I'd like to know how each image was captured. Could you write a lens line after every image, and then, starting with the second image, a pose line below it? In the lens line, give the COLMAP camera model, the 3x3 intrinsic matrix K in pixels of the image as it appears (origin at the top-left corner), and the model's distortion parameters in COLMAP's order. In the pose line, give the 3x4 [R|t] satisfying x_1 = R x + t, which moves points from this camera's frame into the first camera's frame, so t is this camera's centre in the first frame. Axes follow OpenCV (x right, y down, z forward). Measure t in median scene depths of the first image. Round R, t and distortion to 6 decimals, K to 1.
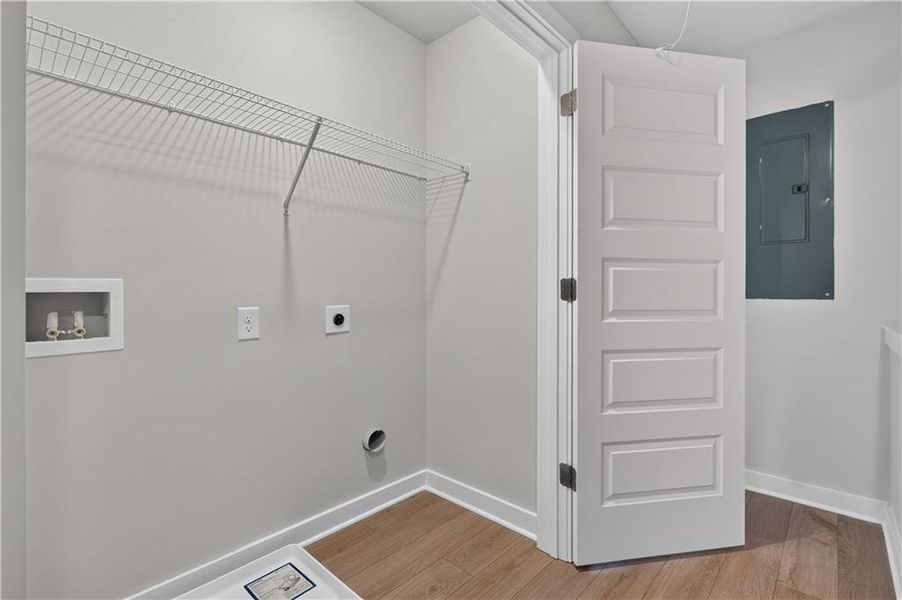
lens RADIAL K [[396.4, 0, 451.0], [0, 396.4, 300.0], [0, 0, 1]] dist [-0.013177, -0.000025]
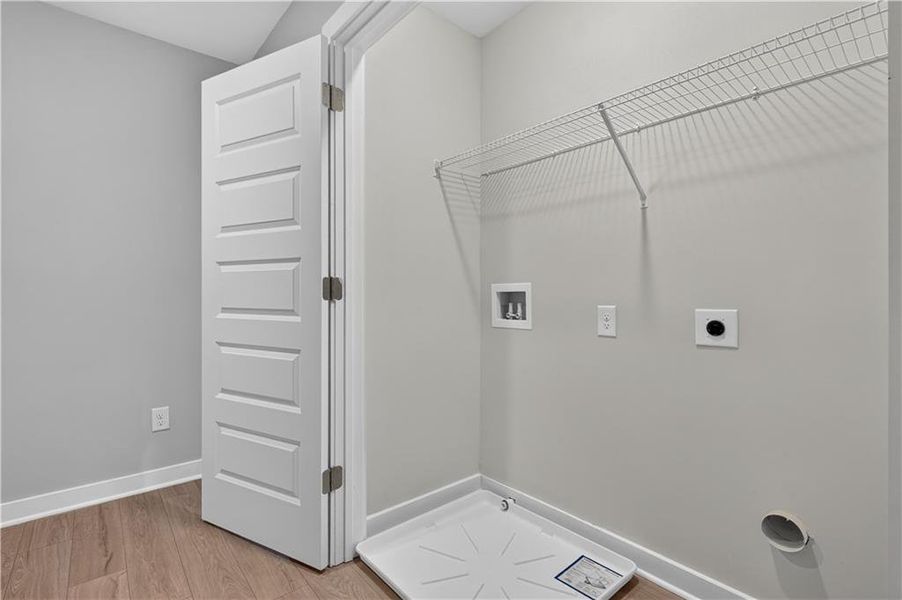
lens RADIAL K [[415.8, 0, 451.0], [0, 415.8, 300.0], [0, 0, 1]] dist [0.013496, 0.000601]
pose [[-0.089291, 0.020550, -0.995794, 0.642084], [-0.019059, 0.999569, 0.022337, -0.014329], [0.995823, 0.020973, -0.088861, 0.684521]]
